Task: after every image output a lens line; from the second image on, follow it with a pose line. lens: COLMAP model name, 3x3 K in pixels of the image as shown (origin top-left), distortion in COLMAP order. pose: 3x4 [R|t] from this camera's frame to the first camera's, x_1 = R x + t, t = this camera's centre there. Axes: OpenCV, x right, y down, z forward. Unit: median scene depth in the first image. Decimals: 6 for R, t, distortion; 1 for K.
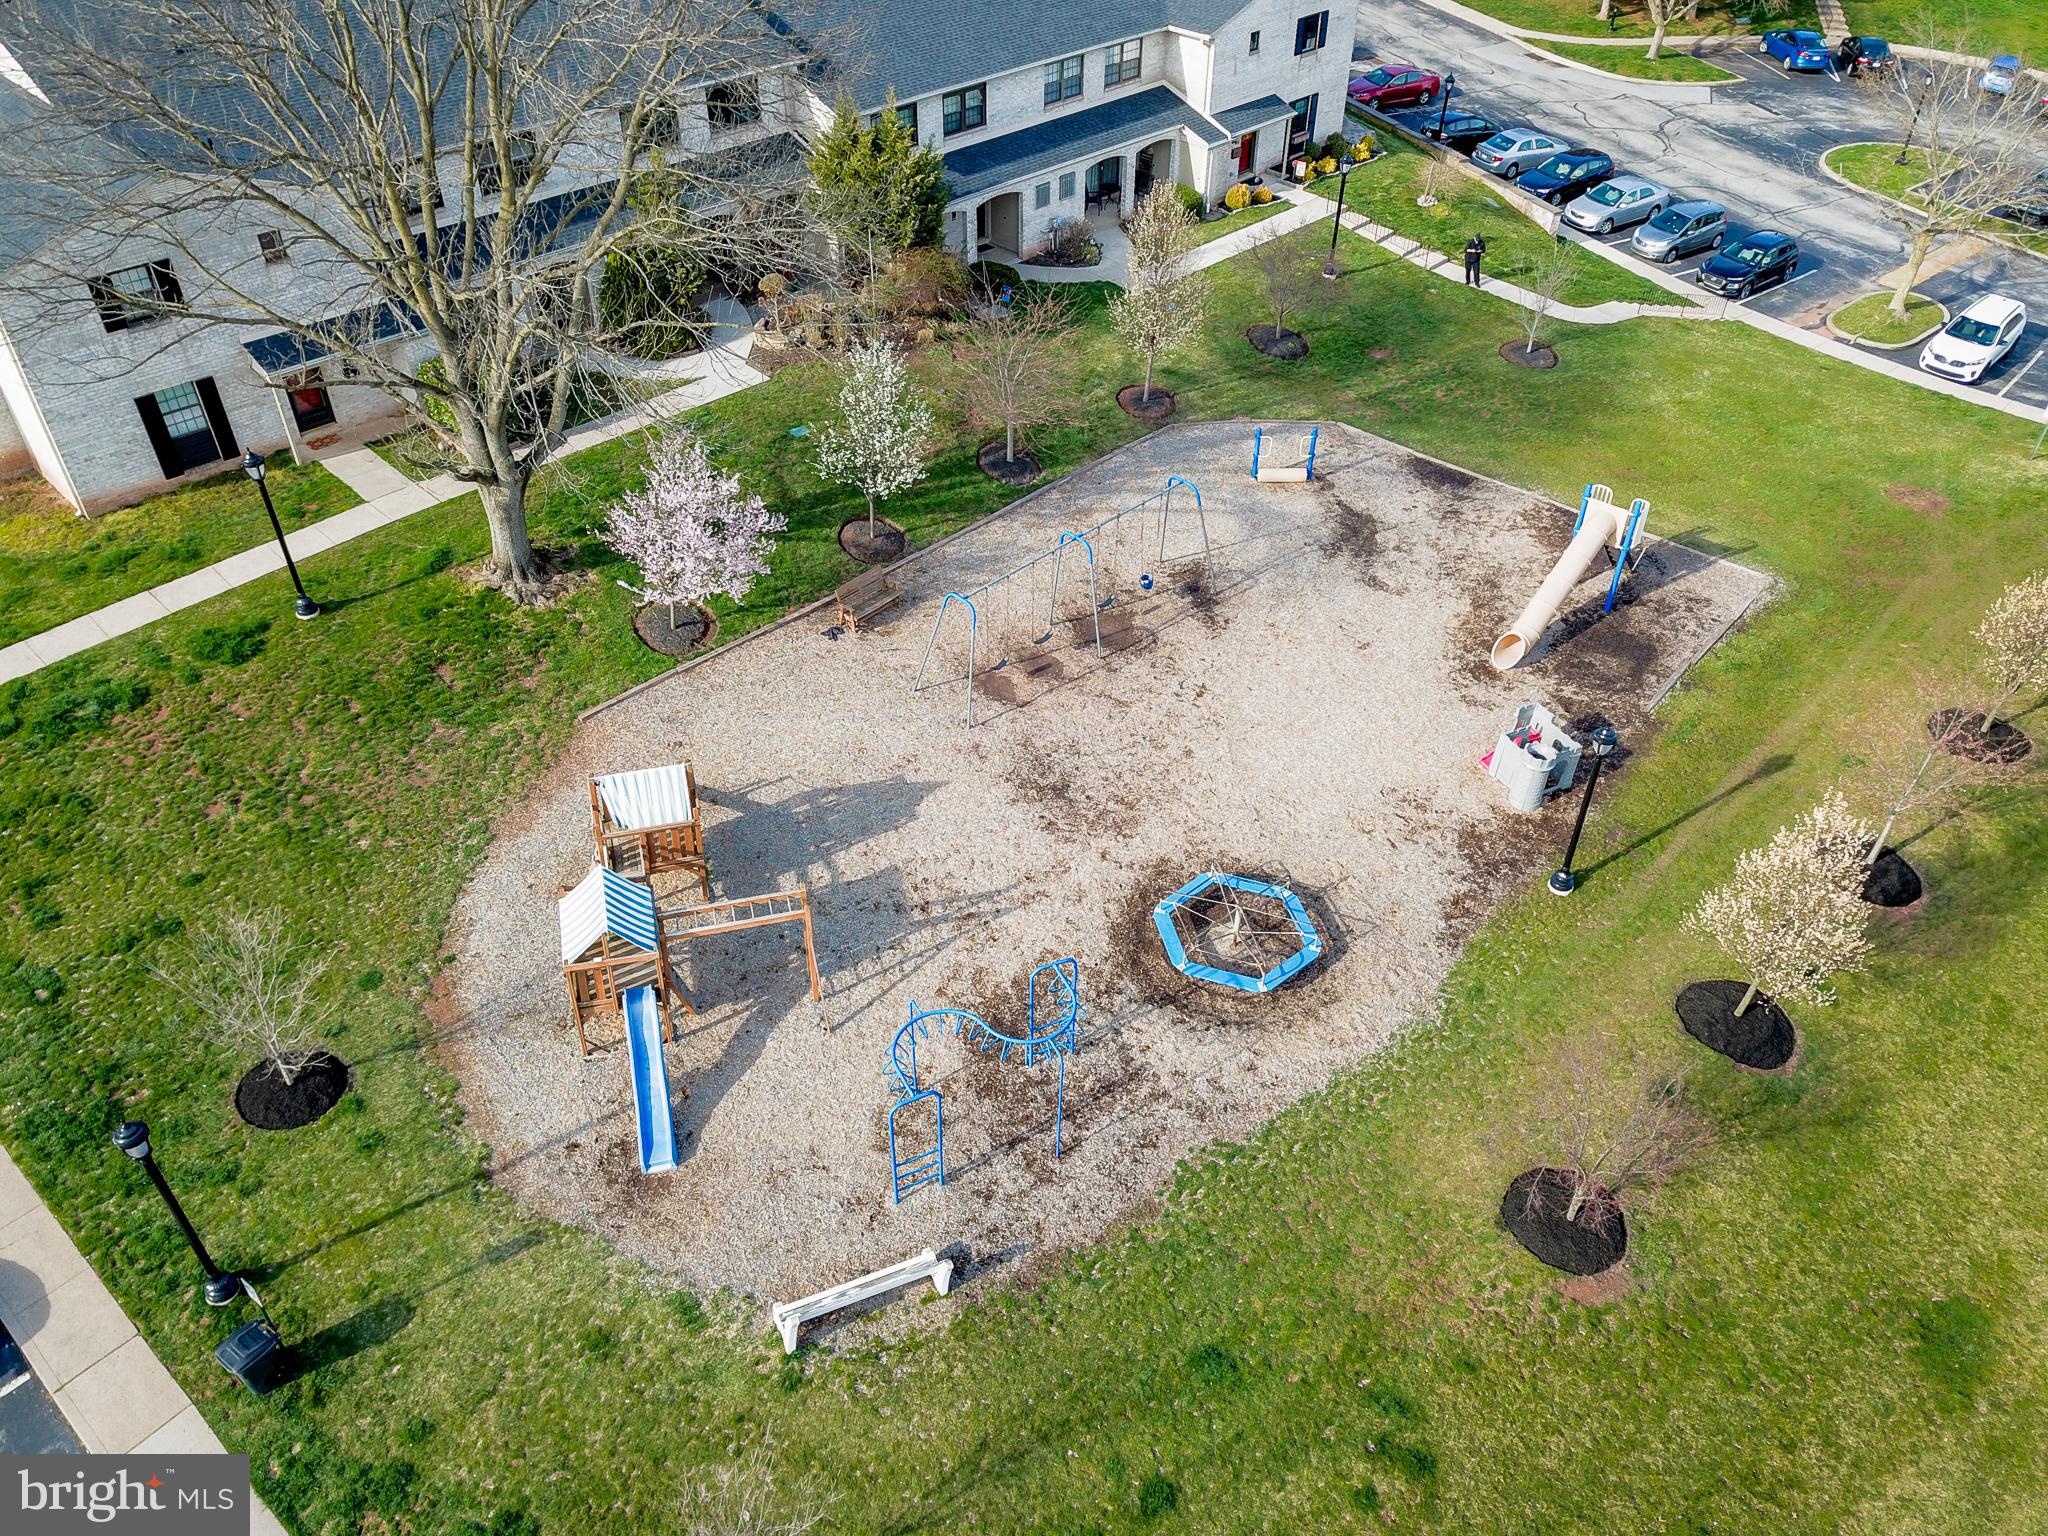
lens RADIAL K [[1547.2, 0, 1024.0], [0, 1547.2, 768.0], [0, 0, 1]] dist [0.015776, -0.007406]
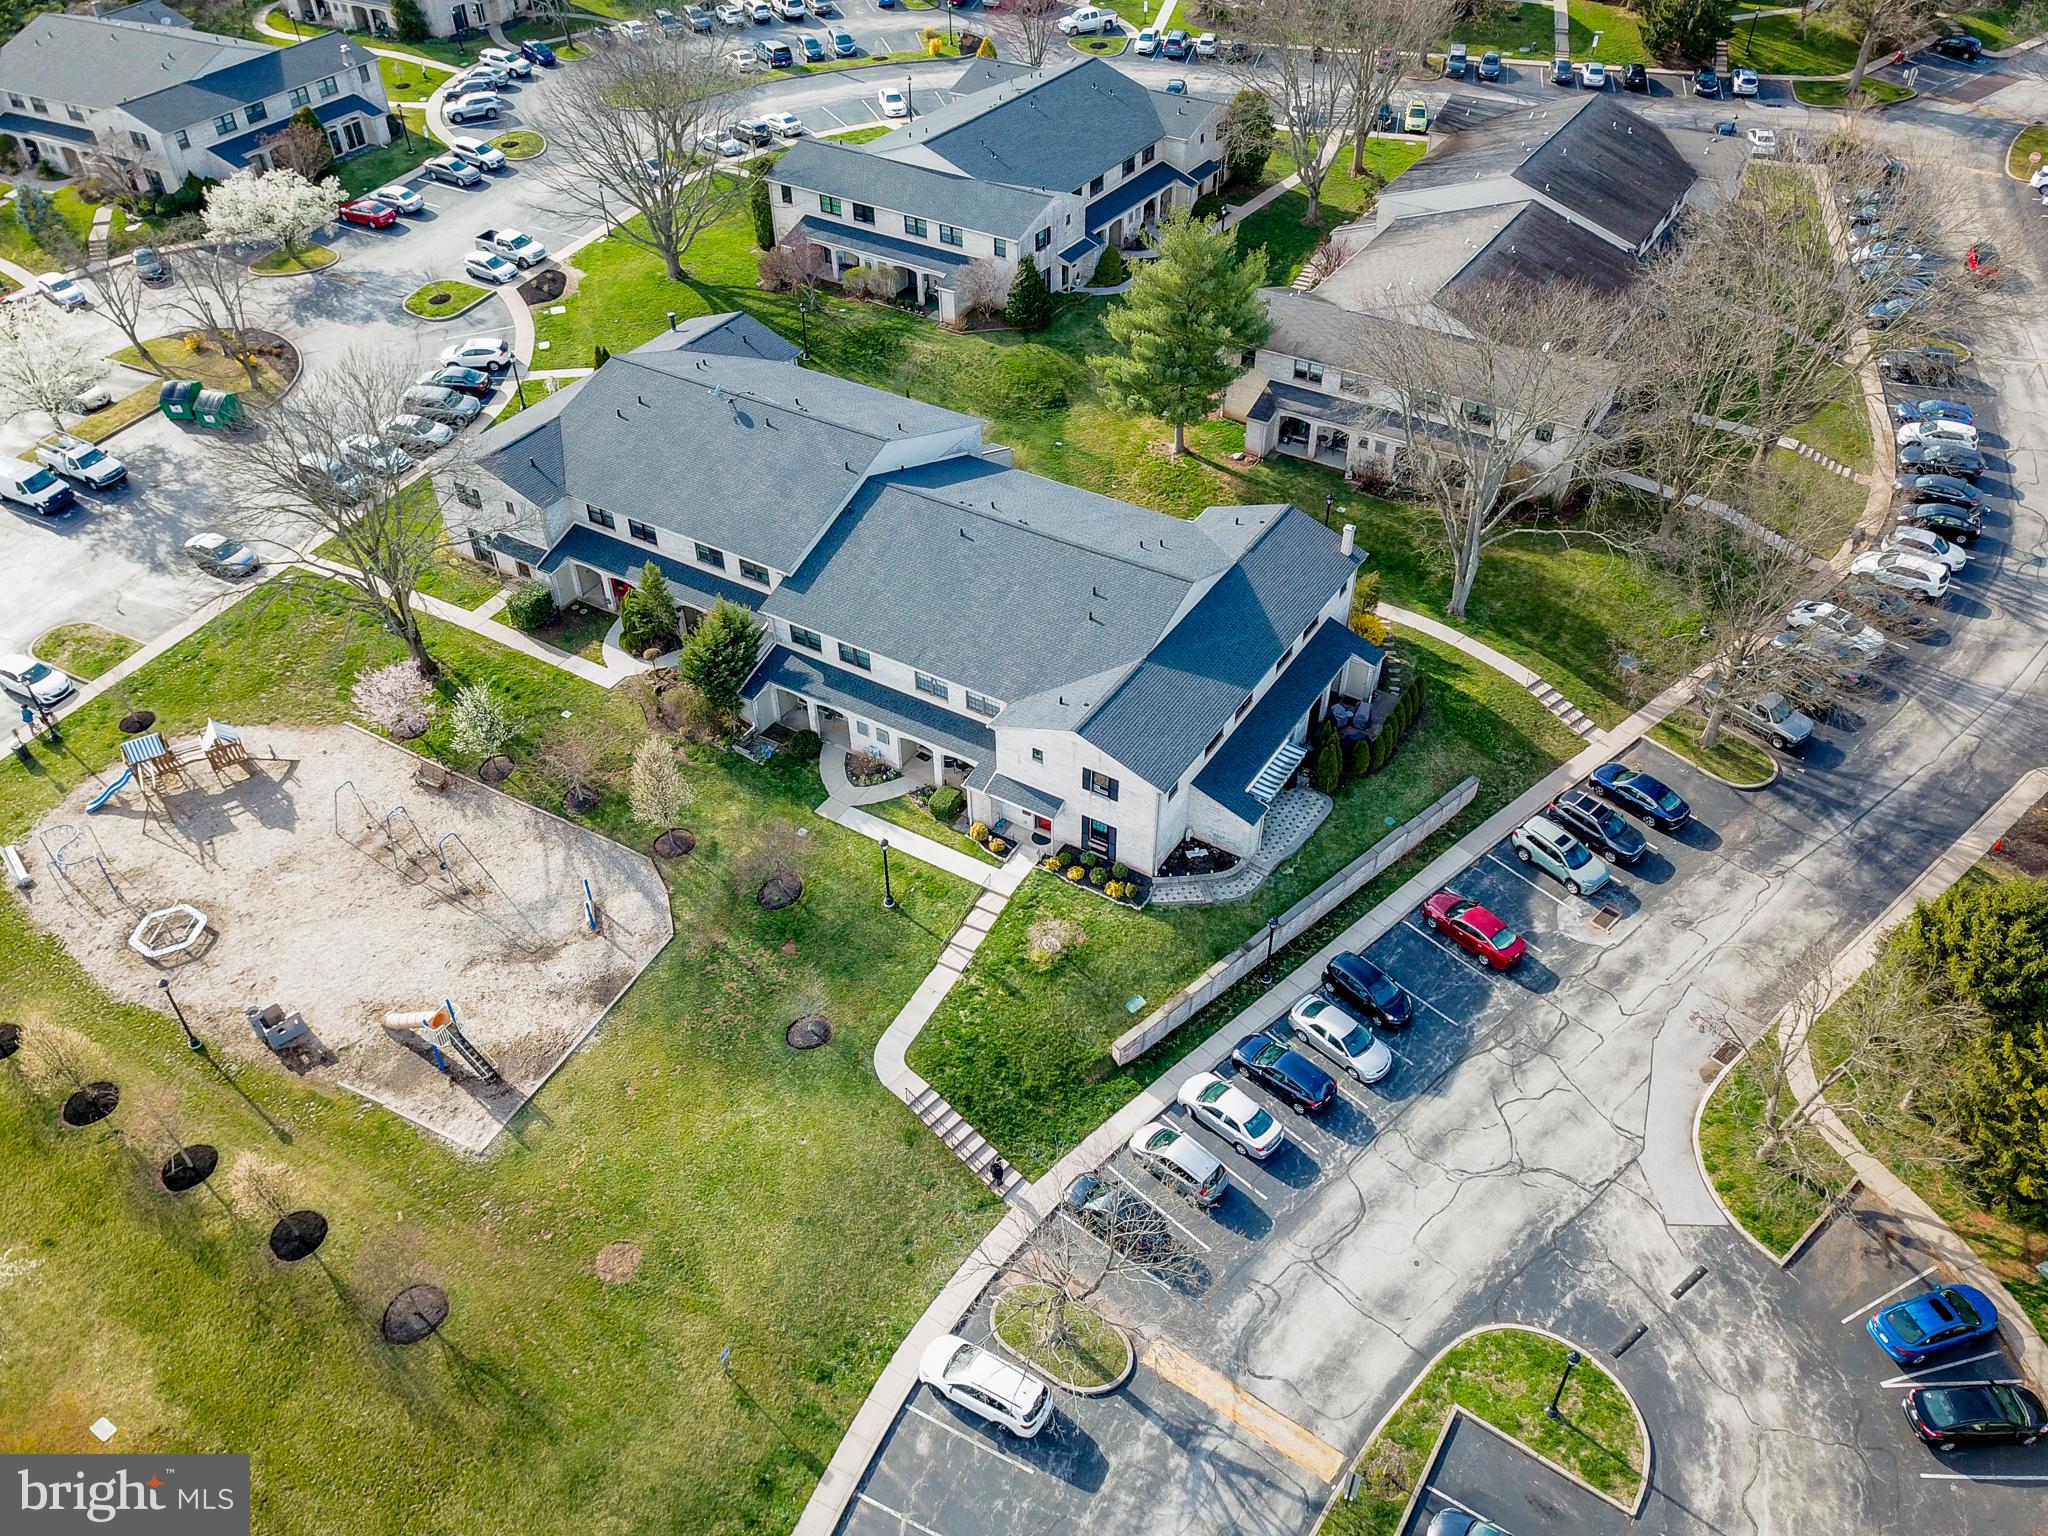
lens RADIAL K [[1533.8, 0, 1015.7], [0, 1533.8, 763.4], [0, 0, 1]] dist [0.019550, 0.000897]
pose [[0.231758, 0.629533, -0.741604, 1.466377], [-0.598646, 0.693203, 0.401364, -1.298064], [0.766754, 0.350938, 0.537523, 0.435767]]
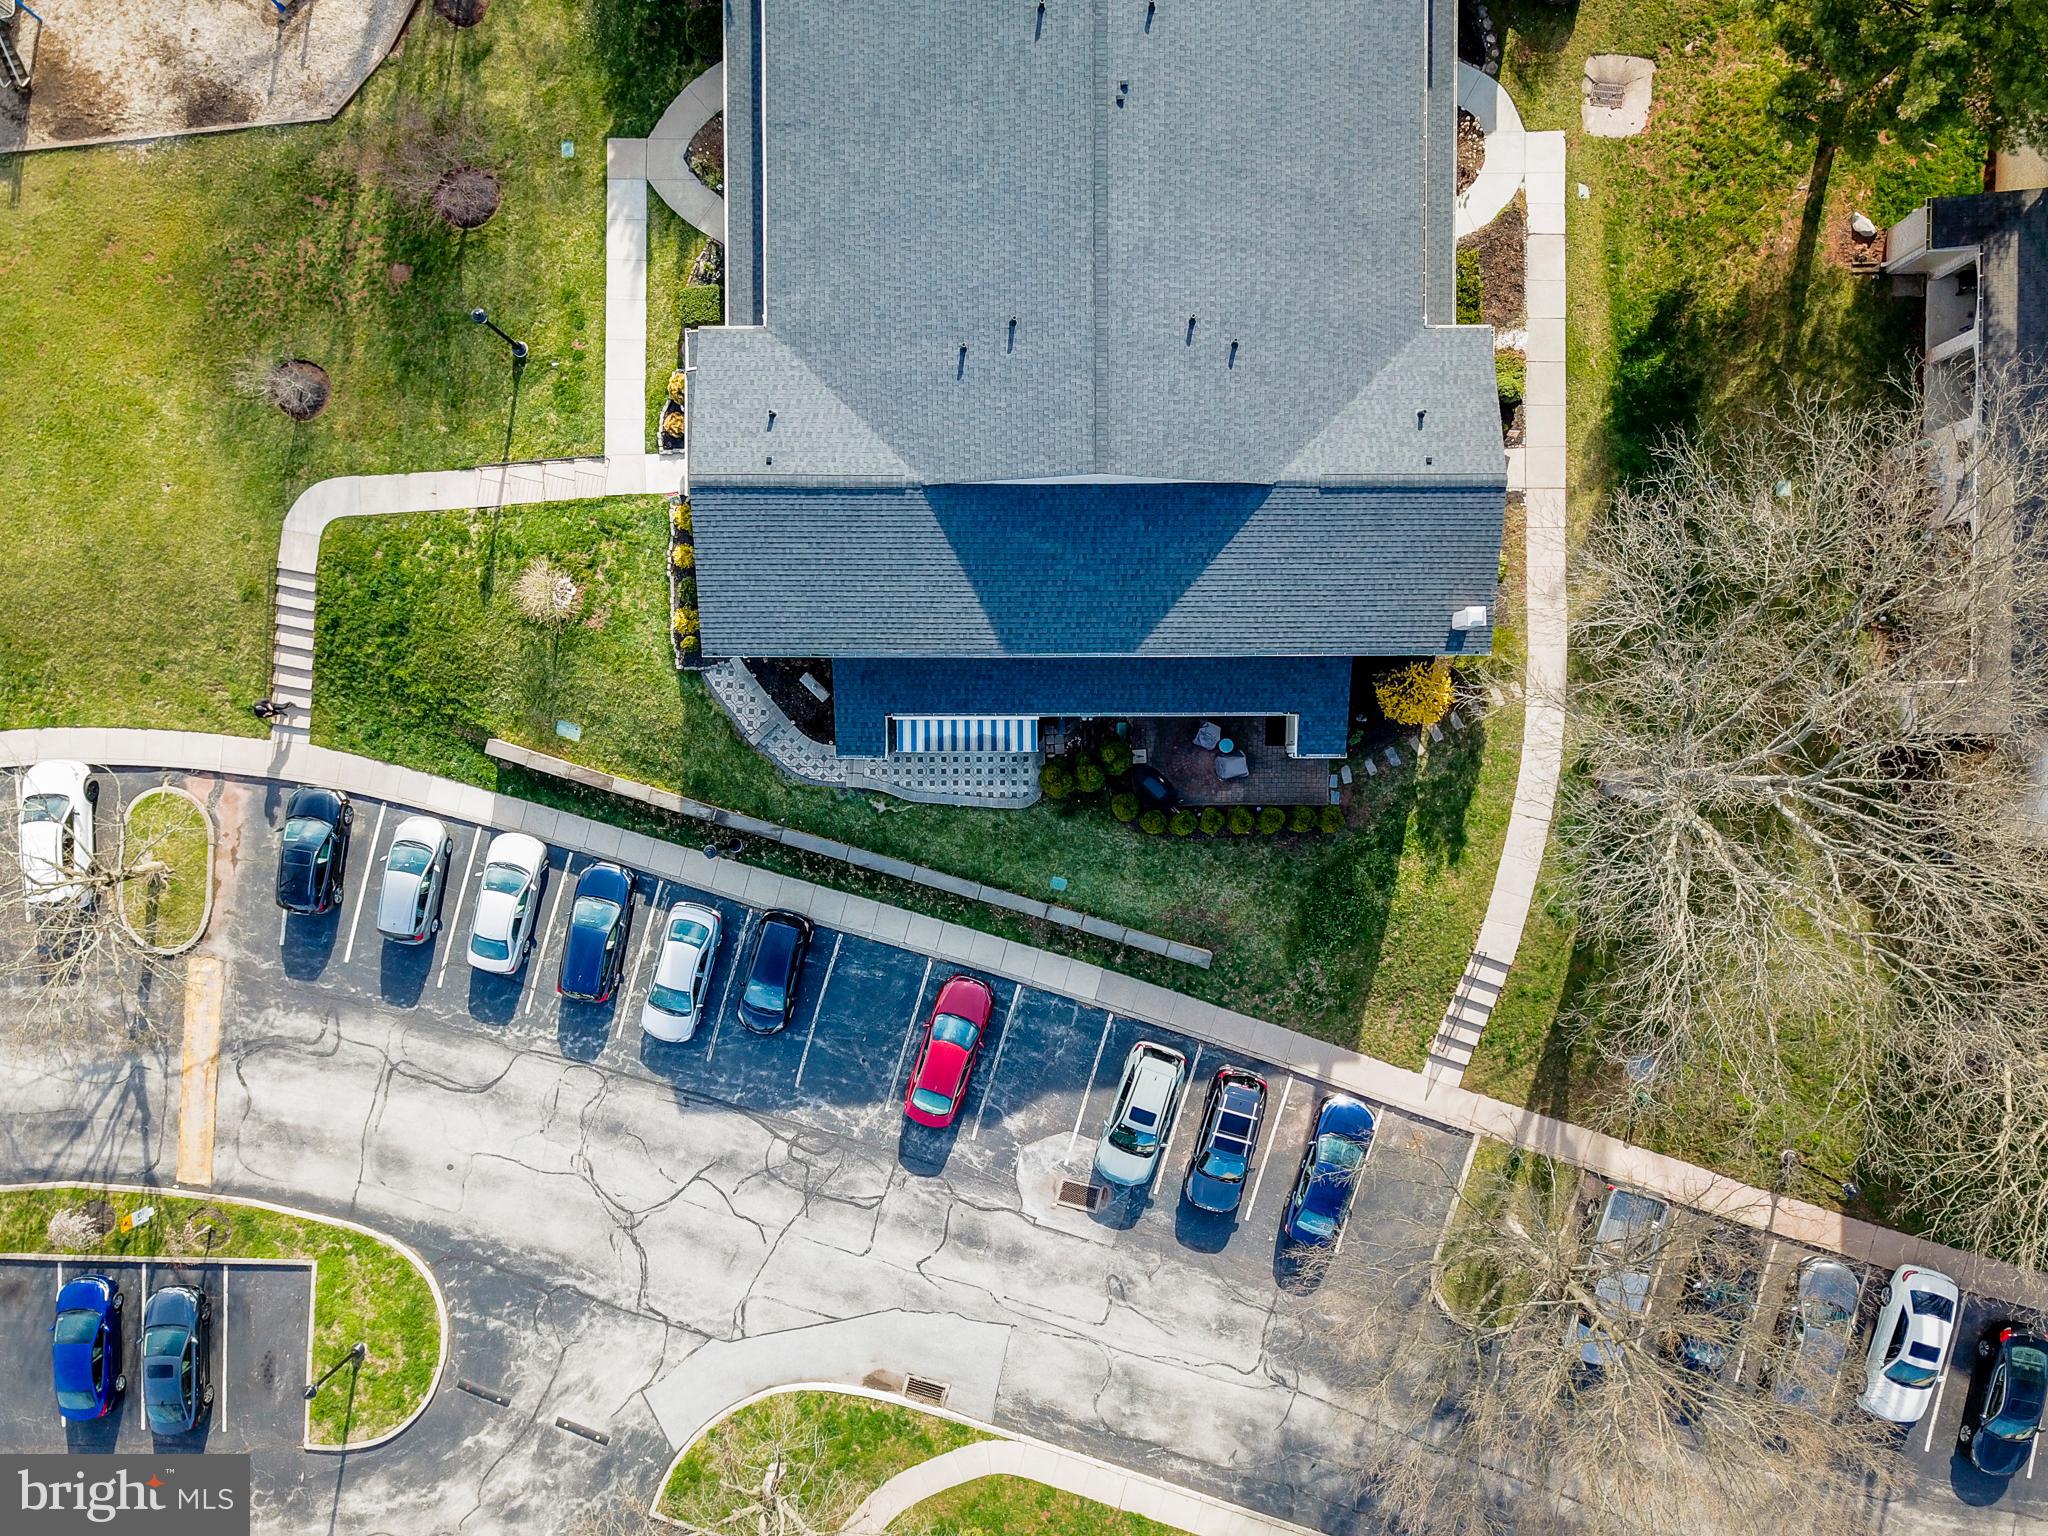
lens RADIAL K [[1547.2, 0, 1024.0], [0, 1547.2, 768.0], [0, 0, 1]] dist [0.015776, -0.007406]
pose [[-0.696070, 0.717972, 0.001367, 0.213671], [-0.457284, -0.444800, 0.770094, -1.681334], [0.553514, 0.535414, 0.637929, 0.924177]]
